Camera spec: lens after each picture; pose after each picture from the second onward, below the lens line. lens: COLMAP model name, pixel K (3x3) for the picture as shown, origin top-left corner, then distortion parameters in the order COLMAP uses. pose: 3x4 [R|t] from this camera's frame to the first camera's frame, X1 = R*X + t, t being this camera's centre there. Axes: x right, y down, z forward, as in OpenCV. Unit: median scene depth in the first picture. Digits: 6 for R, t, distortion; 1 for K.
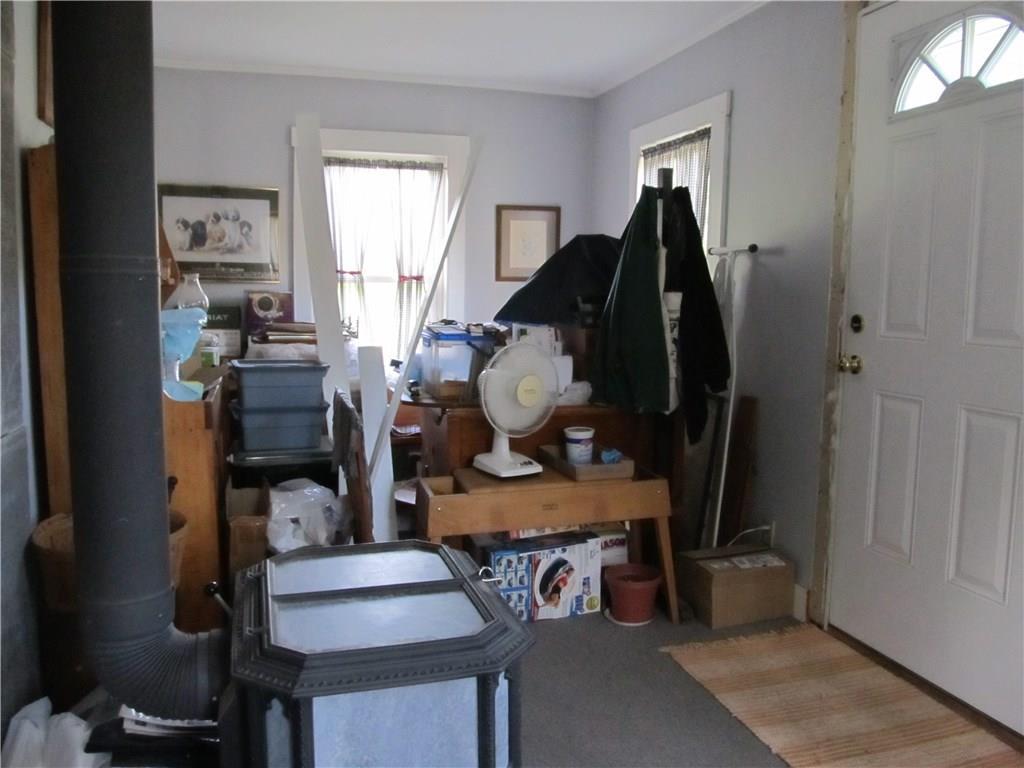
lens RADIAL K [[846.4, 0, 511.5], [0, 846.4, 387.6], [0, 0, 1]] dist [-0.047564, 0.013756]
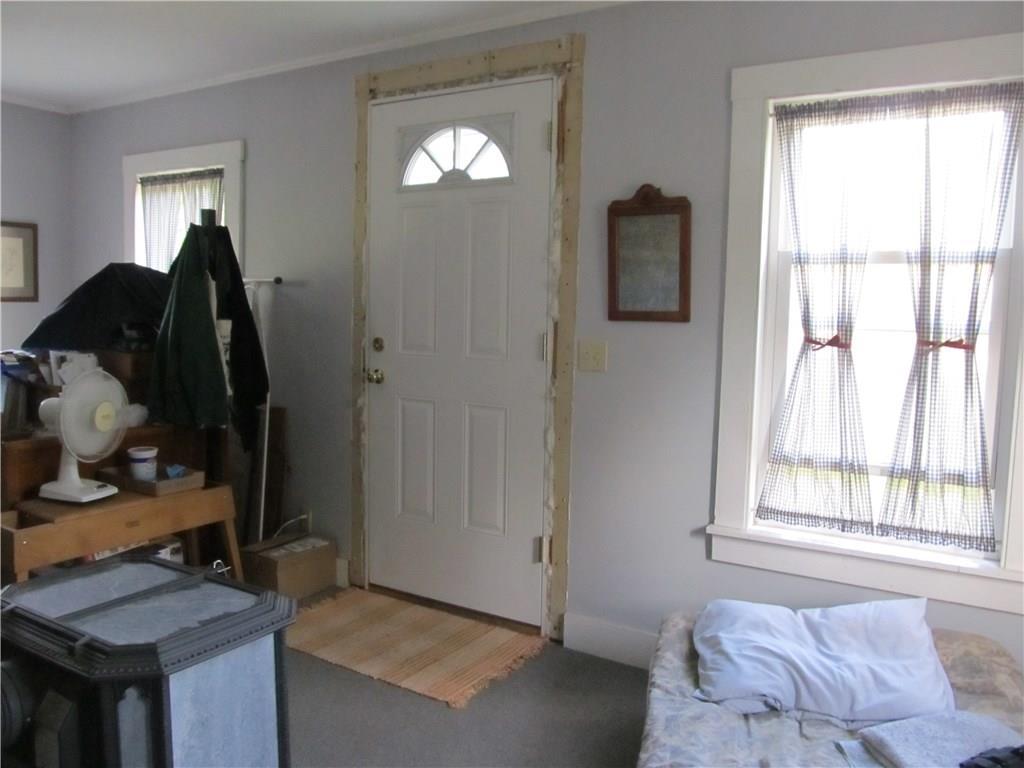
lens RADIAL K [[846.4, 0, 511.5], [0, 846.4, 387.6], [0, 0, 1]] dist [-0.047564, 0.013756]
pose [[0.763947, -0.056621, 0.642790, -0.245586], [0.061775, 0.997985, 0.014491, -0.015115], [-0.642315, 0.028638, 0.765905, -0.108337]]
